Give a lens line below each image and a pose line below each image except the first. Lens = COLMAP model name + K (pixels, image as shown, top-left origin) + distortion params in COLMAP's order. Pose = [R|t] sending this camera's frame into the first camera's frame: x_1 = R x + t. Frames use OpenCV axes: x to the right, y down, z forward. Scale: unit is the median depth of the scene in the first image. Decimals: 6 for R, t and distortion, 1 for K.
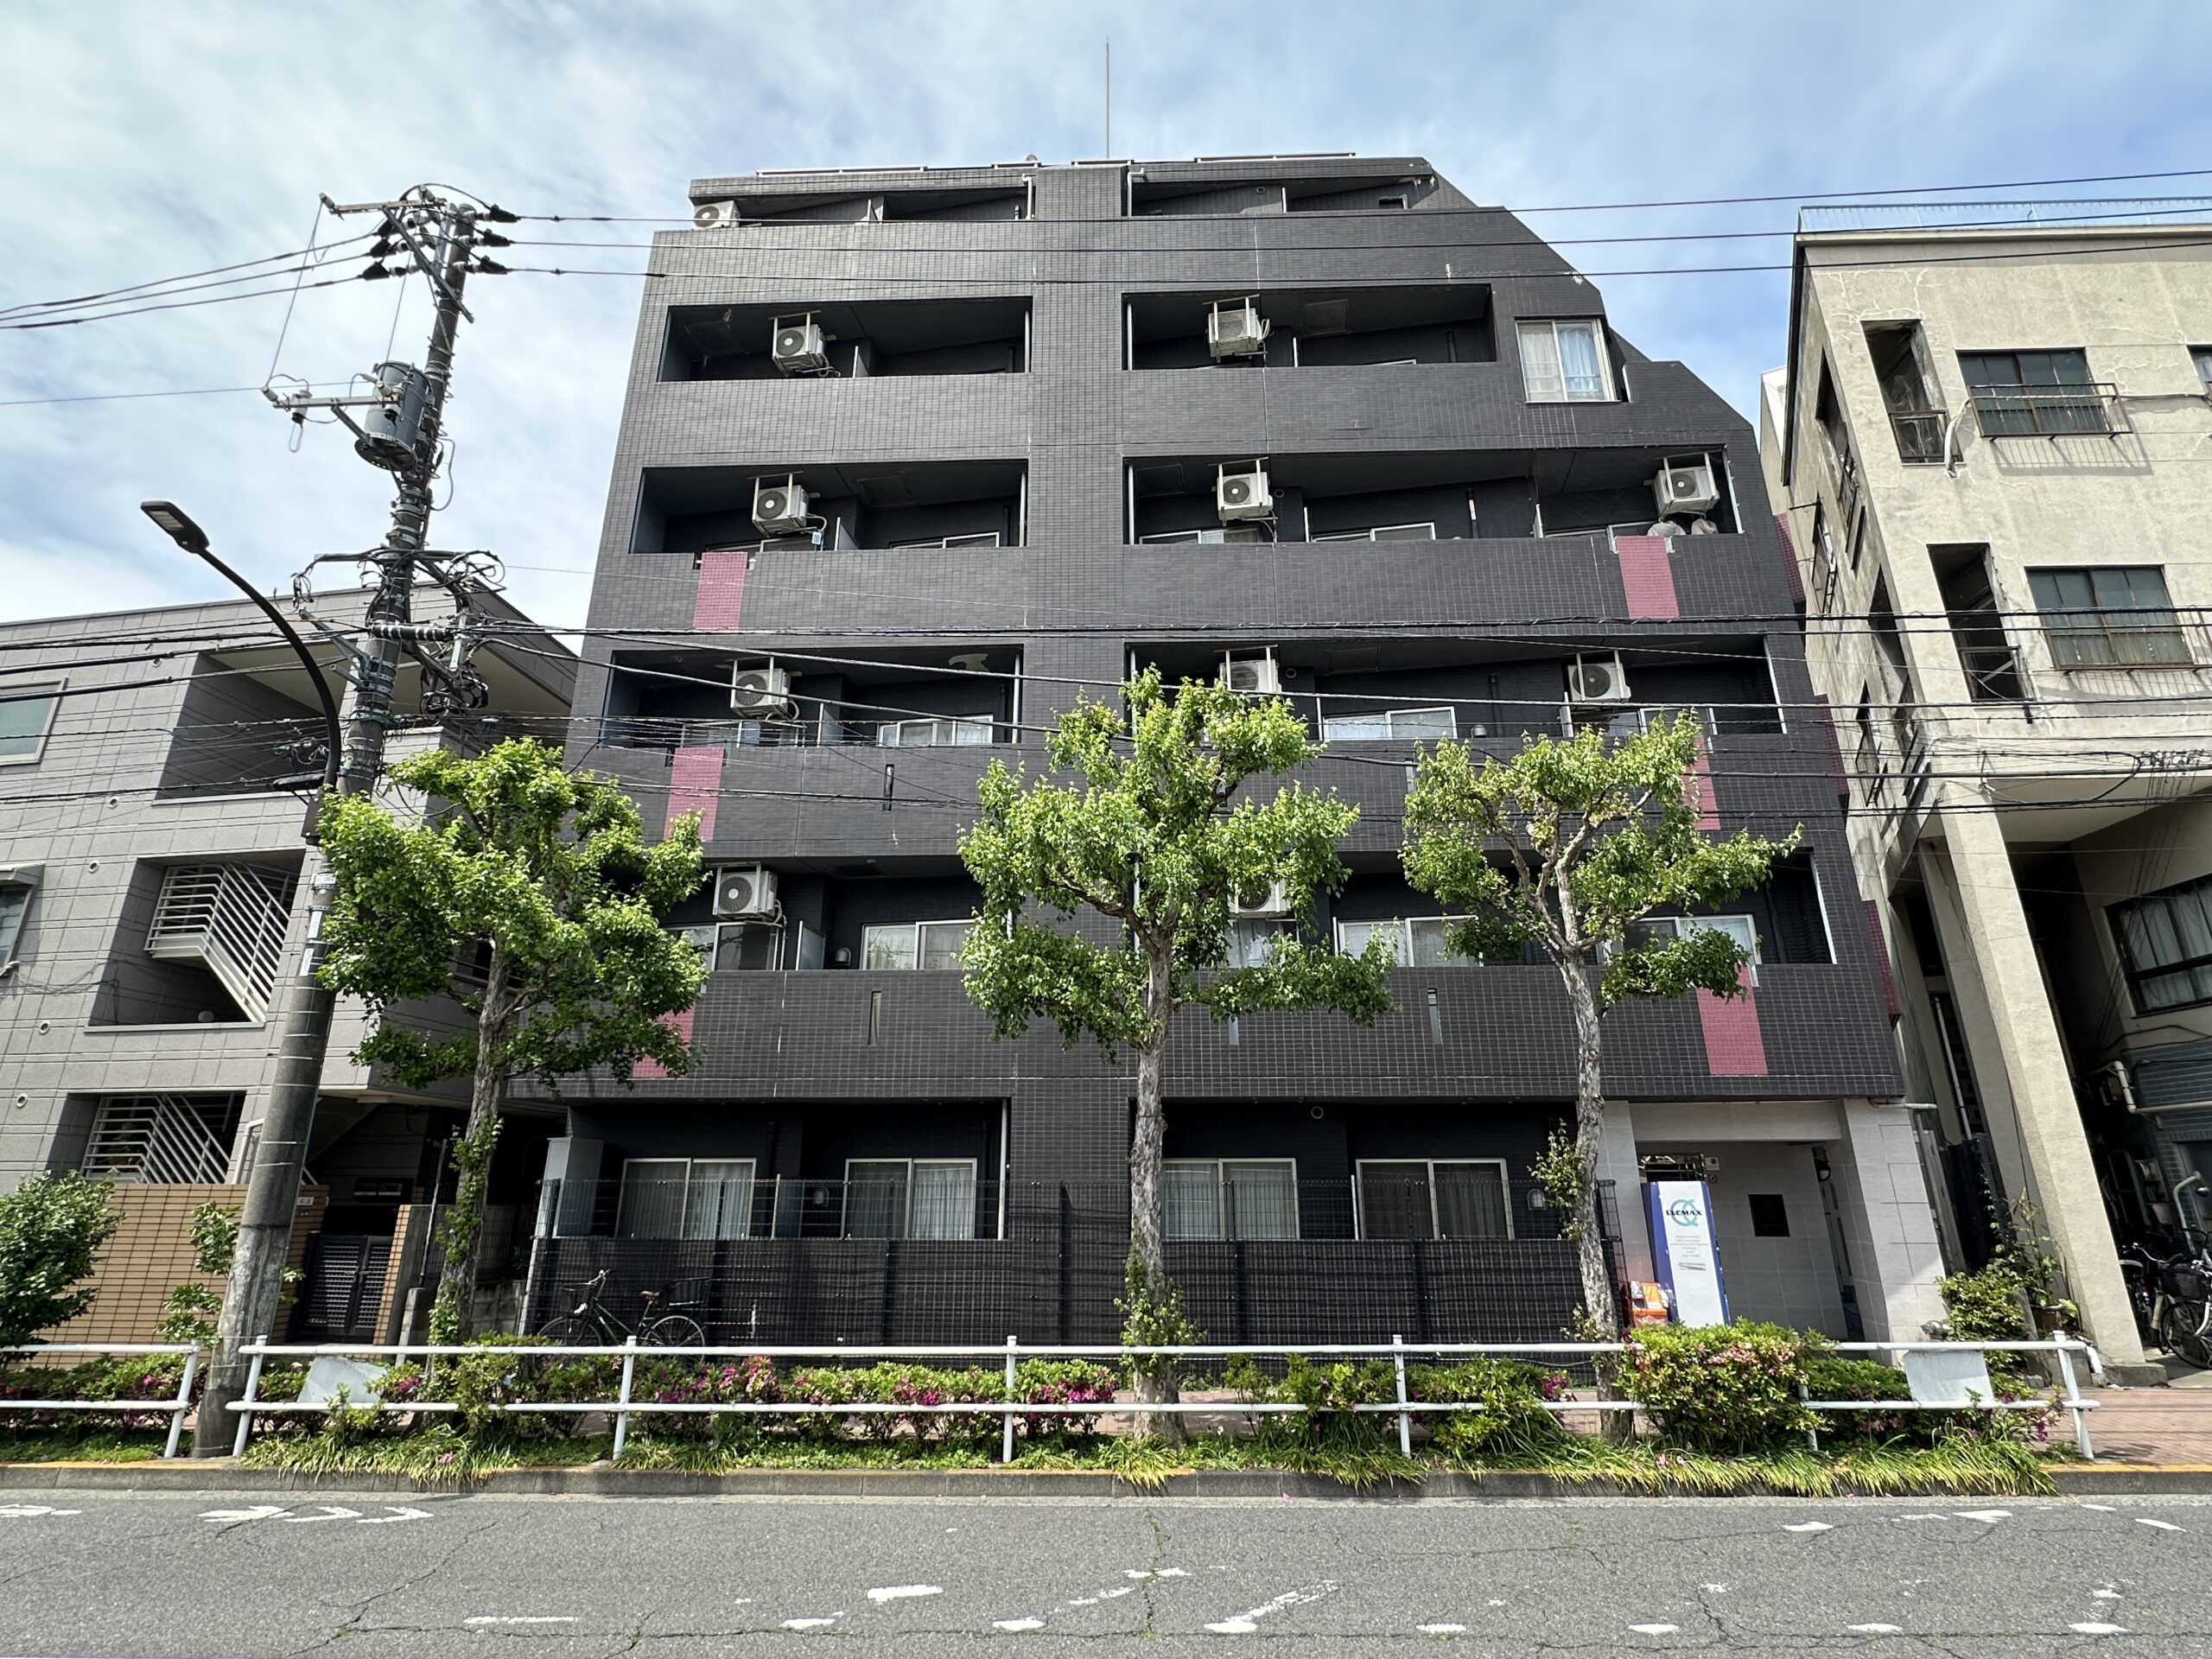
lens RADIAL K [[1075.1, 0, 1103.3], [0, 1075.1, 835.0], [0, 0, 1]] dist [-0.006660, 0.001809]
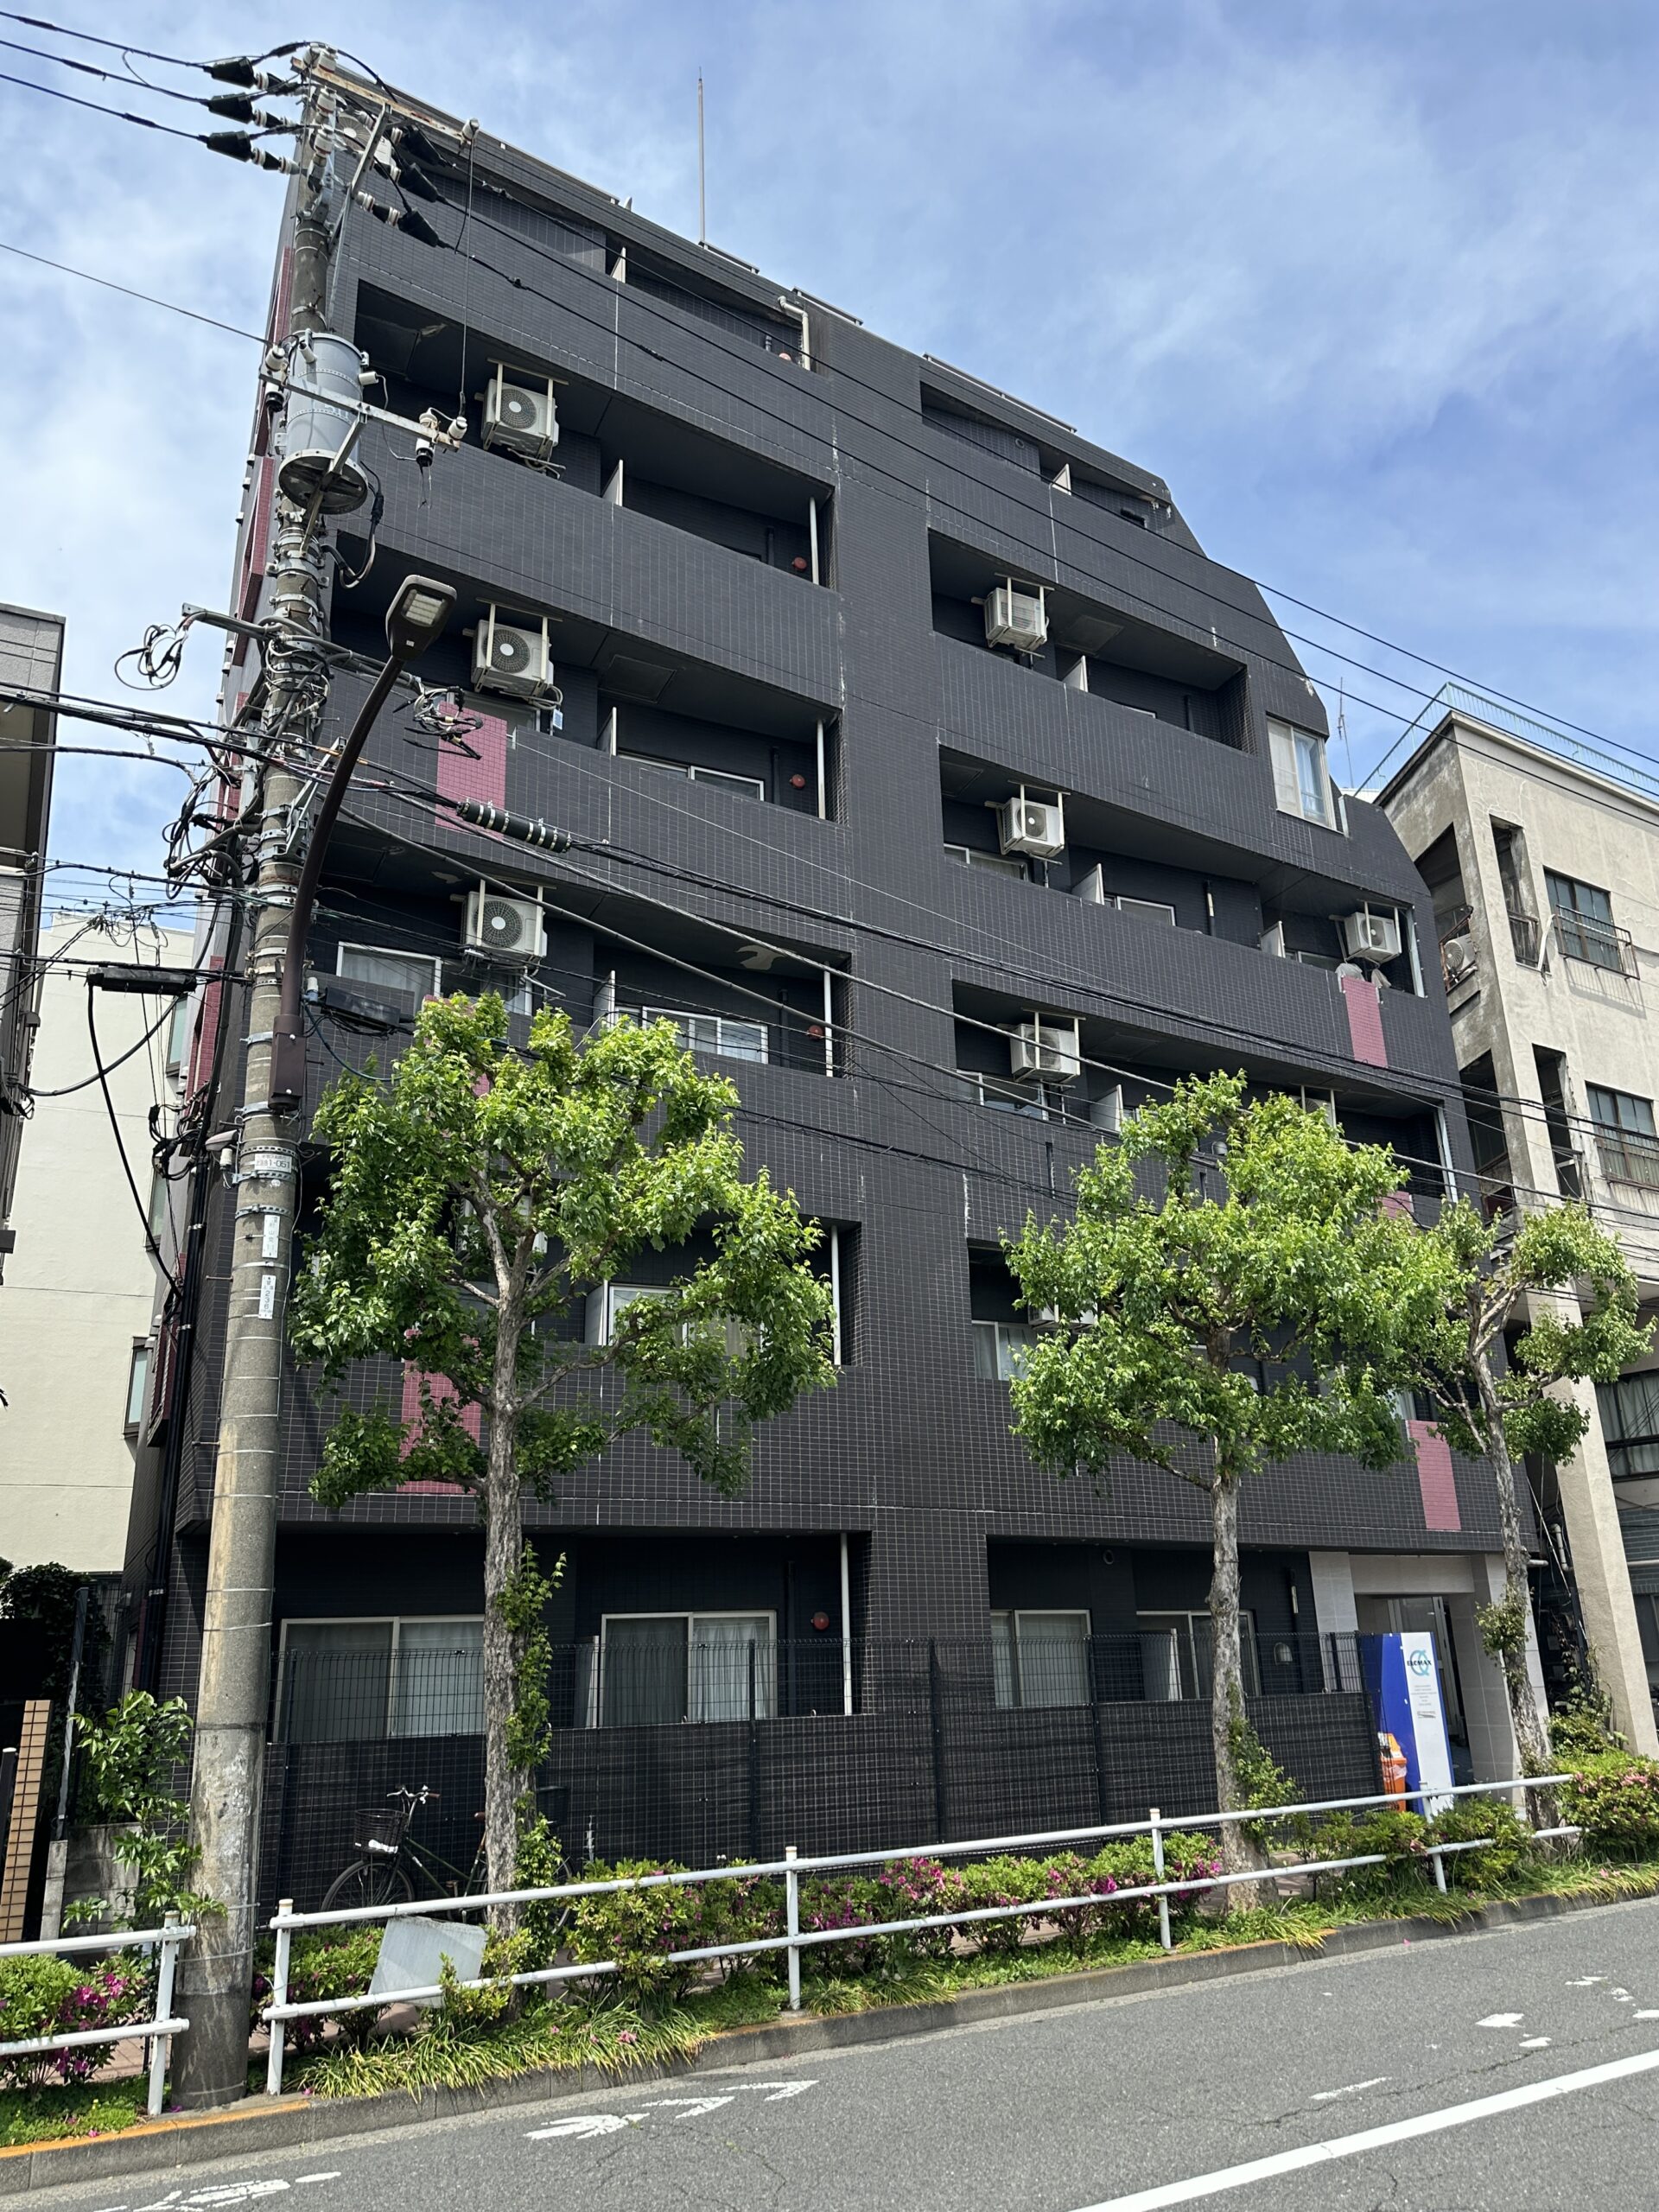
lens RADIAL K [[1618.4, 0, 835.8], [0, 1618.4, 1083.9], [0, 0, 1]] dist [0.038285, -0.040633]
pose [[0.811987, 0.176334, 0.556402, -0.821424], [-0.161138, 0.983949, -0.076676, 0.012717], [-0.560991, -0.027398, 0.827368, 0.027172]]
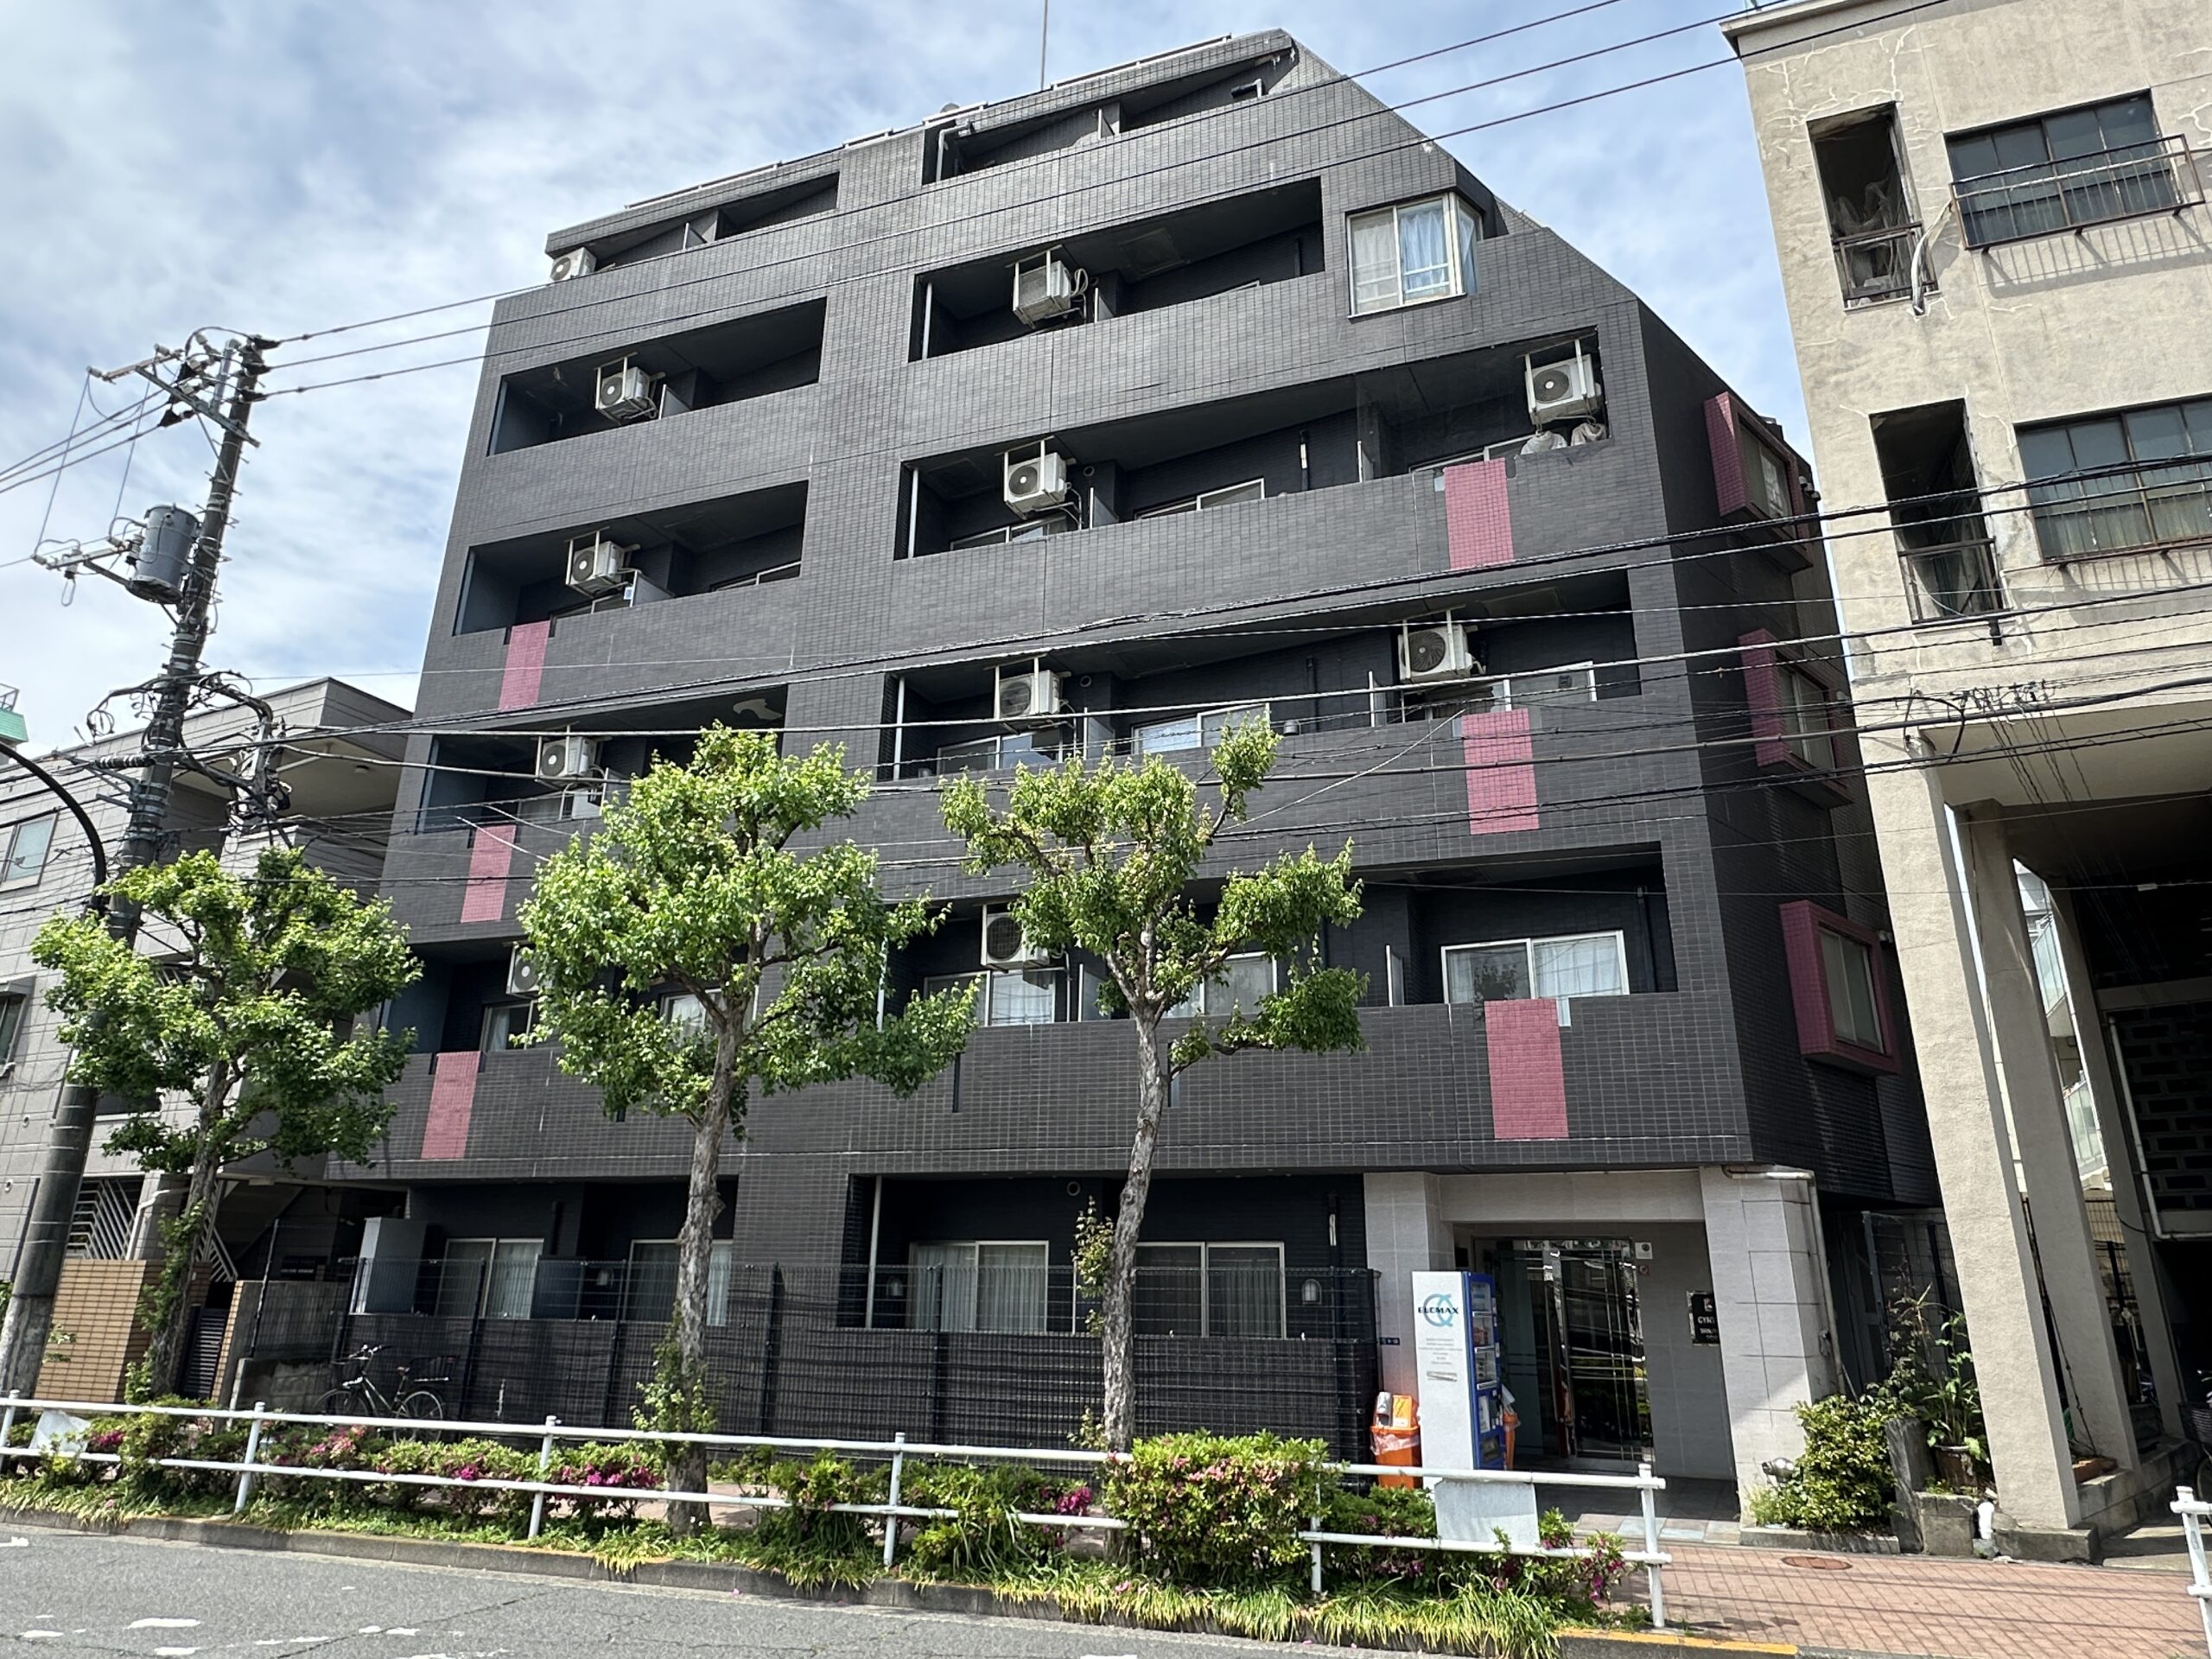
lens RADIAL K [[1312.8, 0, 1110.0], [0, 1312.8, 847.7], [0, 0, 1]] dist [-0.010177, 0.004142]
pose [[0.959002, -0.077811, -0.272507, 0.554361], [0.078052, 0.996899, -0.009973, -0.005829], [0.272438, -0.011705, 0.962102, -0.016683]]
